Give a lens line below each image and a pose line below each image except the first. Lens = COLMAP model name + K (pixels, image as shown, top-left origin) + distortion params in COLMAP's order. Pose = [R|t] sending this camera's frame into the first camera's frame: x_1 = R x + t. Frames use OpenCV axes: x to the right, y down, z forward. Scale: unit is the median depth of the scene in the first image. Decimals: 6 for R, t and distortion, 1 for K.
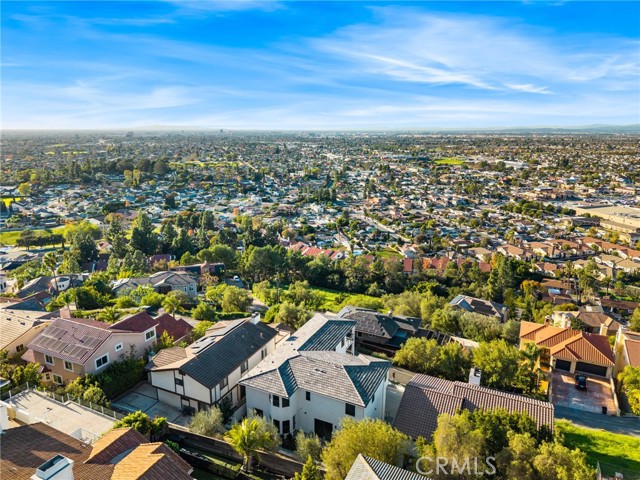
lens RADIAL K [[428.4, 0, 321.6], [0, 428.4, 241.0], [0, 0, 1]] dist [0.060126, -0.075765]
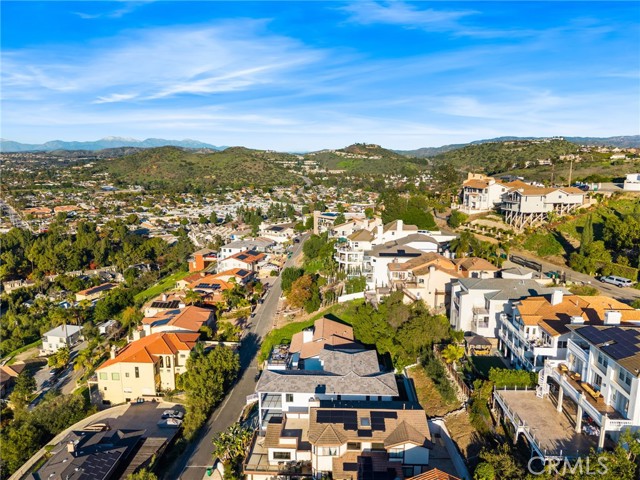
lens RADIAL K [[428.4, 0, 321.6], [0, 428.4, 241.0], [0, 0, 1]] dist [0.060126, -0.075765]
pose [[-0.396268, -0.175538, 0.901198, -0.150016], [0.232530, 0.930364, 0.283465, -0.065035], [-0.888201, 0.321883, -0.327856, 0.188281]]
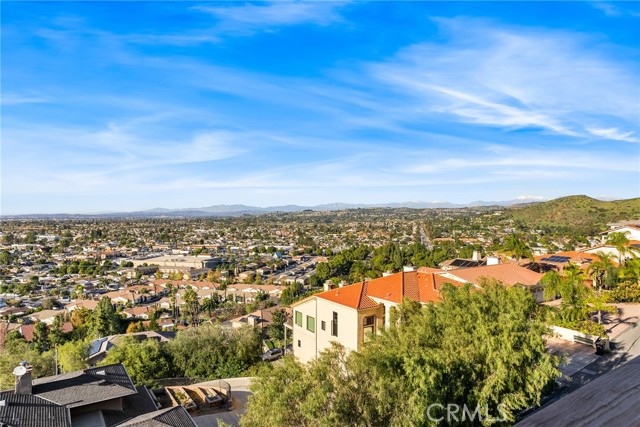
lens RADIAL K [[387.7, 0, 321.1], [0, 387.7, 213.3], [0, 0, 1]] dist [-0.002184, -0.000380]
pose [[0.495087, 0.002655, 0.868839, 0.008397], [0.218717, 0.967411, -0.127587, 0.034715], [-0.840864, 0.253197, 0.478372, 0.169146]]
